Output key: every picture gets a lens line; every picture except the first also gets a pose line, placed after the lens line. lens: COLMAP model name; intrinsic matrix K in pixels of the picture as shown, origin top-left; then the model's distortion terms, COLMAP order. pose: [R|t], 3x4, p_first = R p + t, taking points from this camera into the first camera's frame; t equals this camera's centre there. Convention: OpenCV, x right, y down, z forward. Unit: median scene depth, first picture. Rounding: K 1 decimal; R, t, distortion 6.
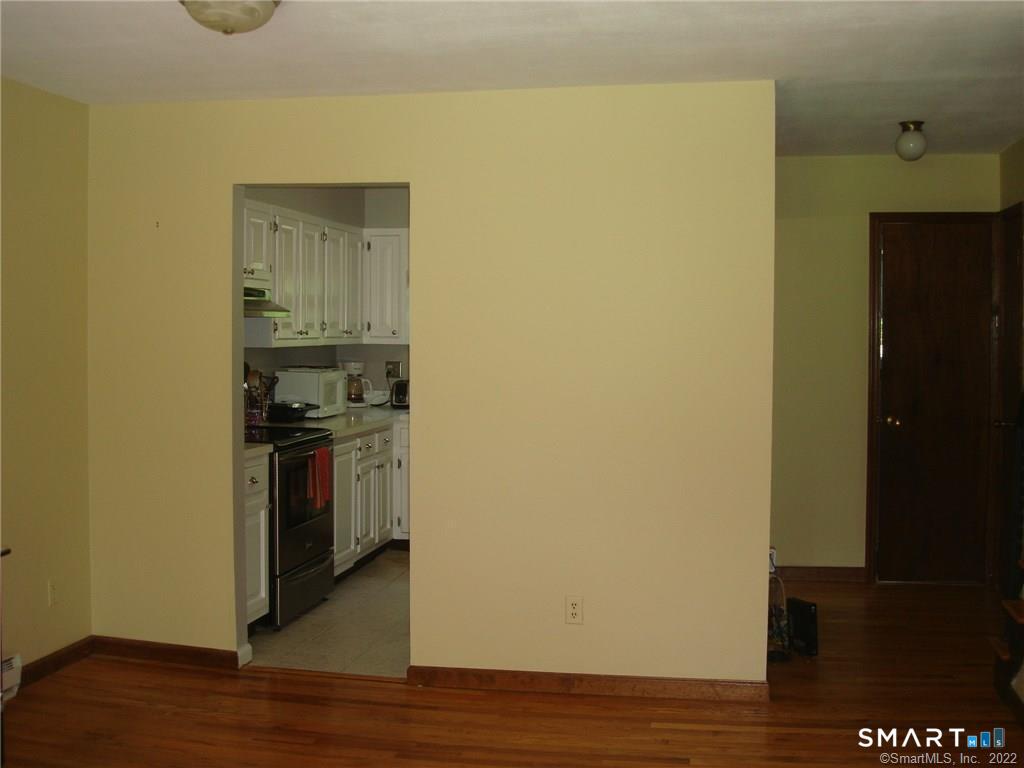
lens RADIAL K [[1165.9, 0, 513.0], [0, 1165.9, 384.0], [0, 0, 1]] dist [-0.080657, 0.000000]
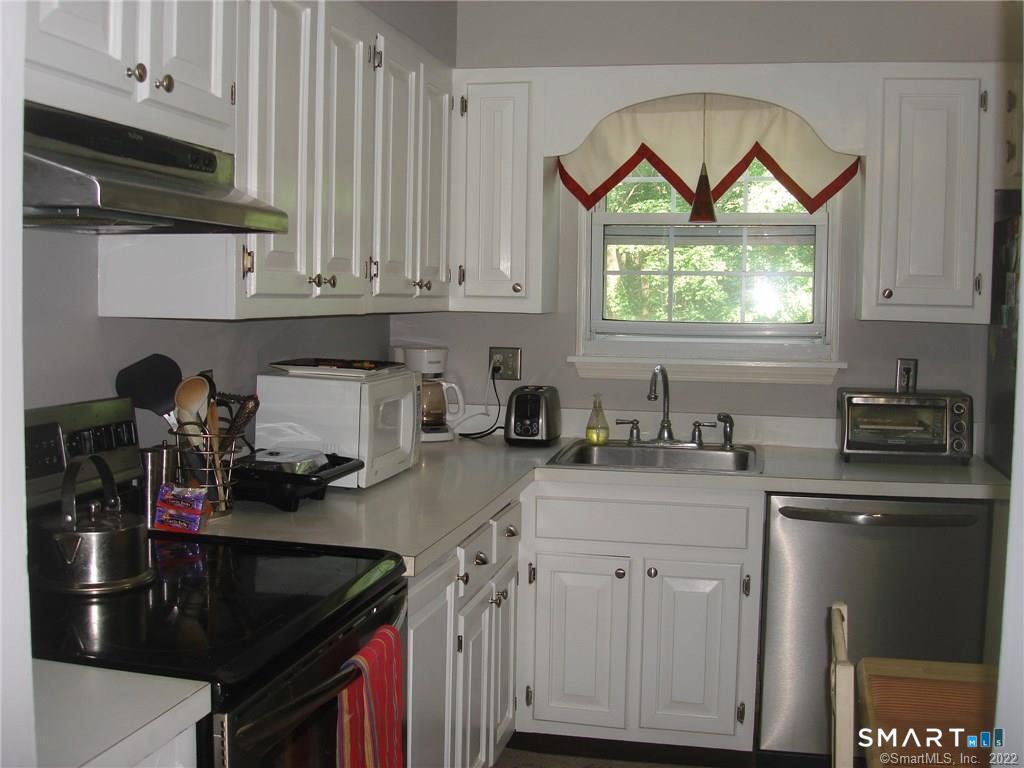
lens RADIAL K [[1165.9, 0, 511.6], [0, 1165.9, 382.1], [0, 0, 1]] dist [-0.080657, 0.000000]
pose [[0.999785, 0.011108, -0.017535, -0.102359], [-0.010642, 0.999594, 0.026433, -0.019818], [0.017822, -0.026241, 0.999497, 0.565650]]
